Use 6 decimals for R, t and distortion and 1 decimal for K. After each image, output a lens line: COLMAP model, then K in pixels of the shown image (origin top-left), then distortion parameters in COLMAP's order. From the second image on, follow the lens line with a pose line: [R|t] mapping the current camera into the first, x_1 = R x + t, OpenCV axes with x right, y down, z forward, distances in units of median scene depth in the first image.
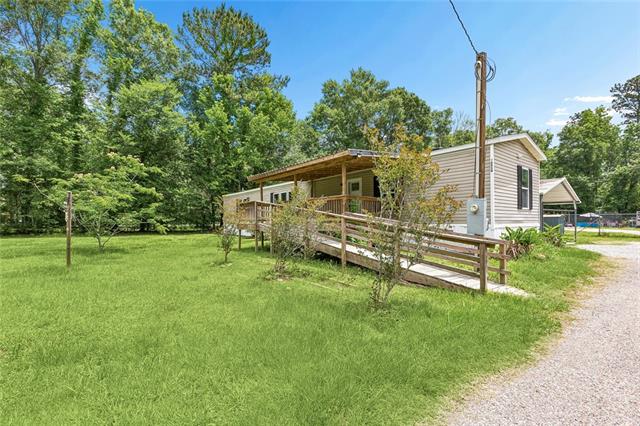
lens RADIAL K [[290.7, 0, 320.0], [0, 290.7, 213.0], [0, 0, 1]] dist [-0.001107, 0.000171]
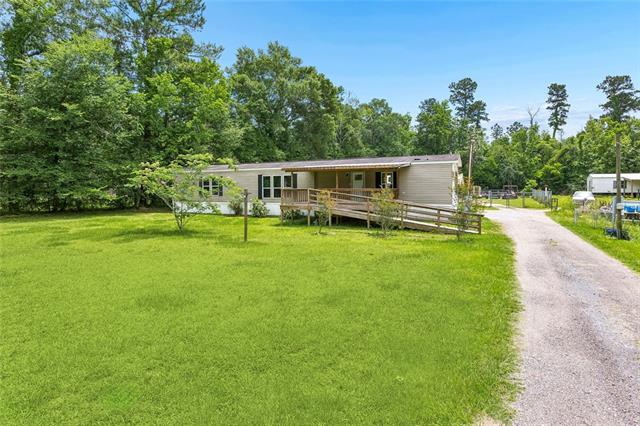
lens RADIAL K [[354.4, 0, 319.2], [0, 354.4, 185.8], [0, 0, 1]] dist [0.001170, 0.000201]
pose [[0.887467, -0.000931, 0.460869, -0.292734], [-0.008557, 0.999792, 0.018498, -0.027785], [-0.460791, -0.020360, 0.887275, -0.155049]]
